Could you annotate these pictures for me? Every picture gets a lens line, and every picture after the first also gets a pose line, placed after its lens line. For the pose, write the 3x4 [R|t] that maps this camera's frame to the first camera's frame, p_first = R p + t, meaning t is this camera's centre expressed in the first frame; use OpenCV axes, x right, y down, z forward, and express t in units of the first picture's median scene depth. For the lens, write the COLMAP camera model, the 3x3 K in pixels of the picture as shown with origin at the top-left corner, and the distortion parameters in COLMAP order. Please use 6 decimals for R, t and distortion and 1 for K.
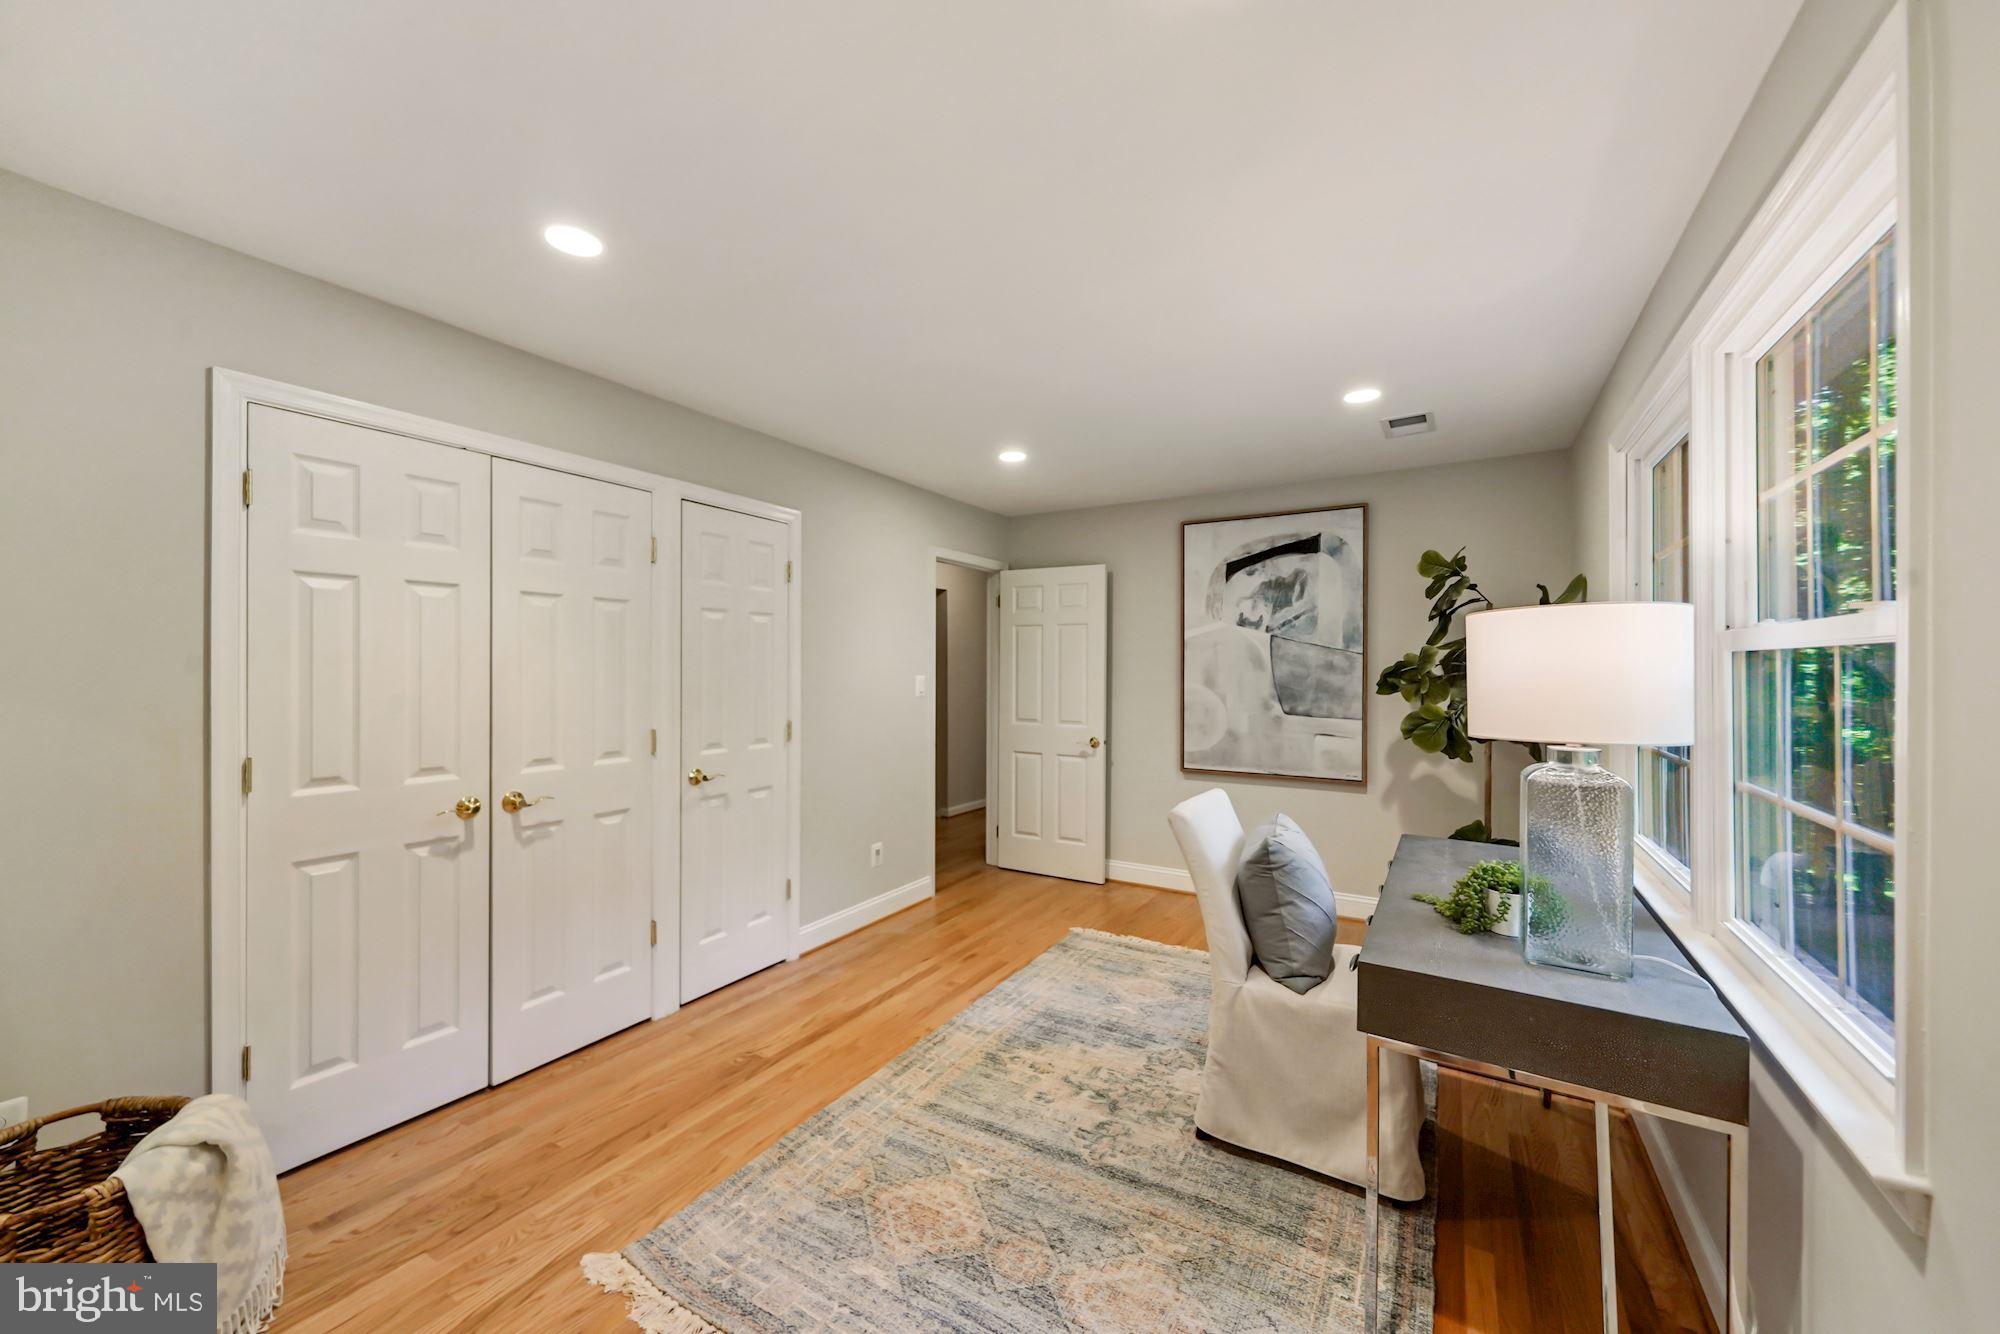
lens RADIAL K [[771.3, 0, 1000.0], [0, 771.3, 667.0], [0, 0, 1]] dist [-0.006304, -0.000226]
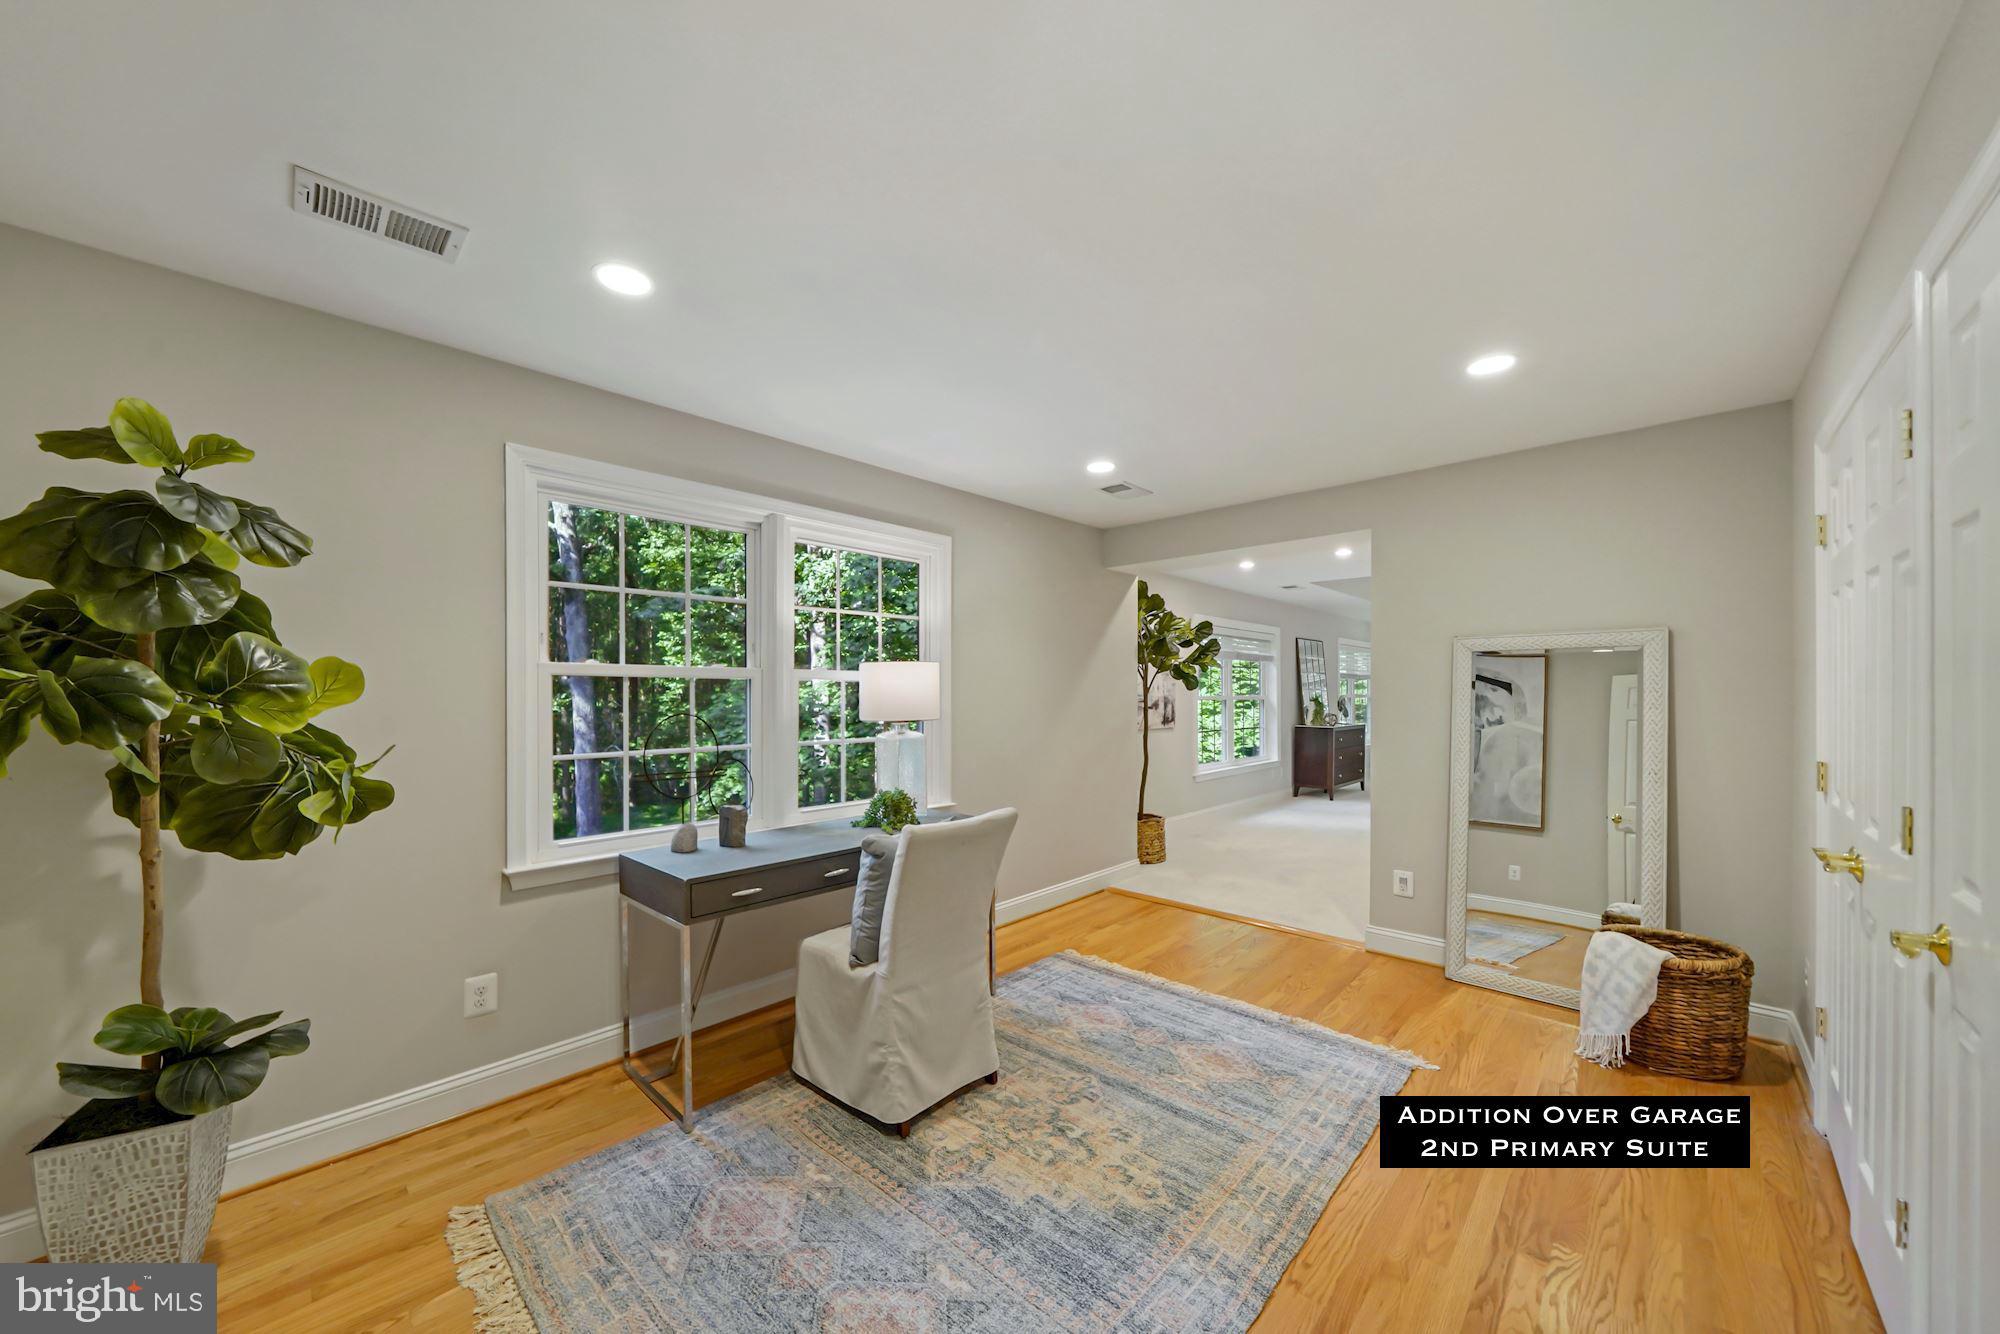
lens RADIAL K [[720.0, 0, 990.9], [0, 720.0, 676.7], [0, 0, 1]] dist [-0.001726, -0.000057]
pose [[-0.977138, 0.005099, 0.212544, 0.023051], [-0.001318, 0.999548, -0.030037, 0.016800], [-0.212601, -0.029631, -0.976690, 1.997159]]
